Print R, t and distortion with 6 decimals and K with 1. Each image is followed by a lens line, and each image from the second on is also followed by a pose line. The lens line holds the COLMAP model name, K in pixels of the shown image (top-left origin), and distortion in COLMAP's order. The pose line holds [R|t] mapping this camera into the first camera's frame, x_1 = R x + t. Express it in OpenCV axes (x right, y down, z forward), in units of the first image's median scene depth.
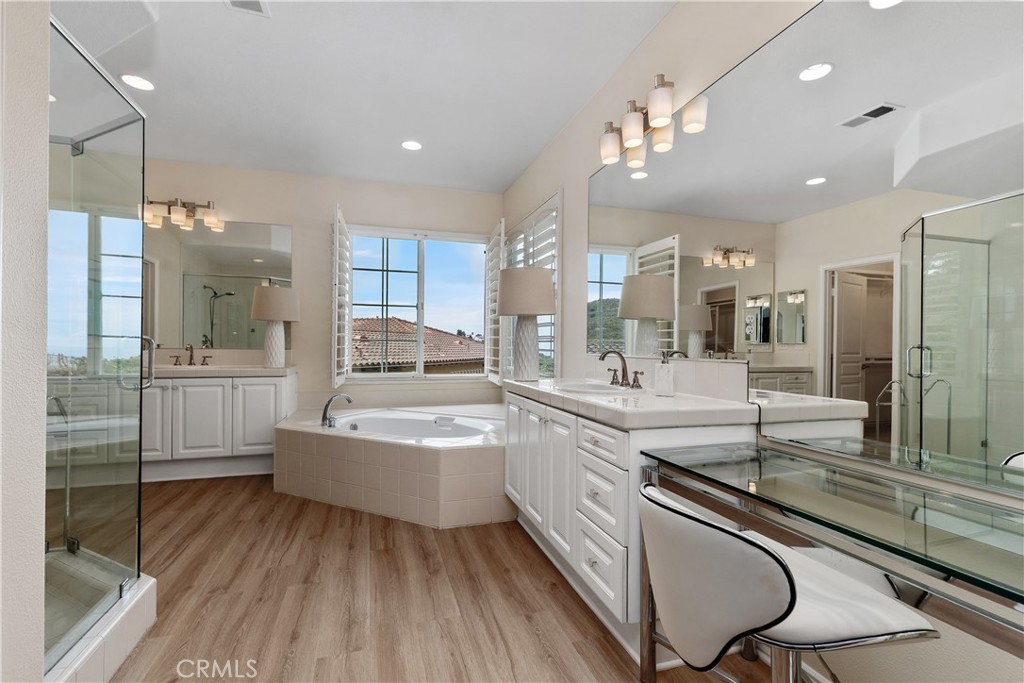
lens RADIAL K [[468.0, 0, 510.7], [0, 468.0, 343.7], [0, 0, 1]] dist [0.011718, -0.000637]
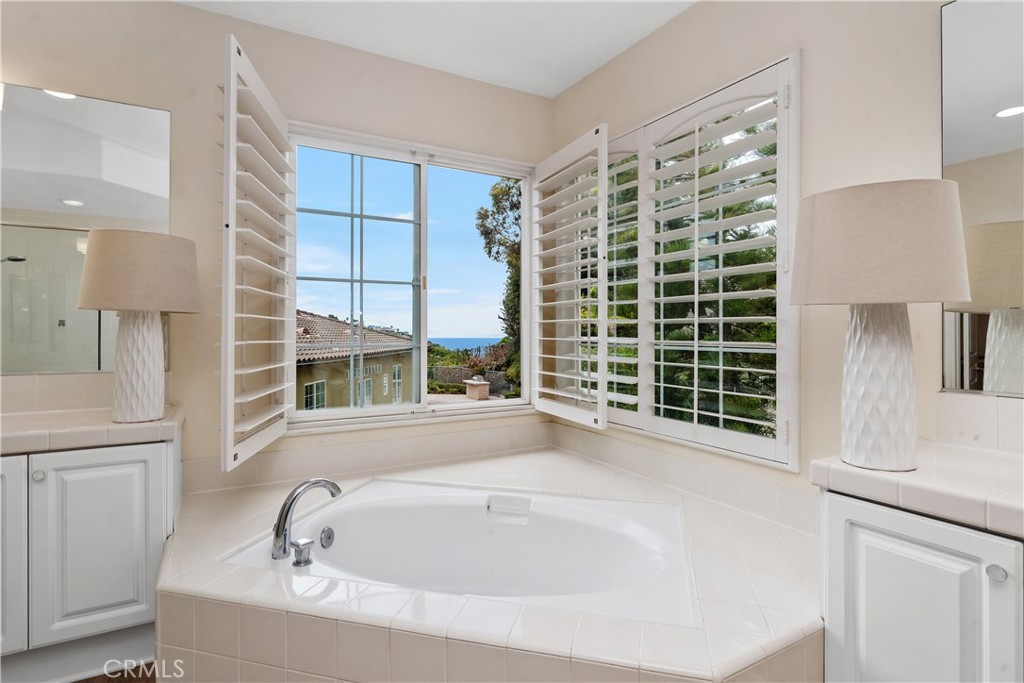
lens RADIAL K [[520.9, 0, 514.6], [0, 520.9, 338.5], [0, 0, 1]] dist [-0.005514, -0.000660]
pose [[0.973959, -0.010897, 0.226464, -0.231941], [0.007307, 0.999834, 0.016687, -0.025487], [-0.226608, -0.014598, 0.973877, 0.385679]]
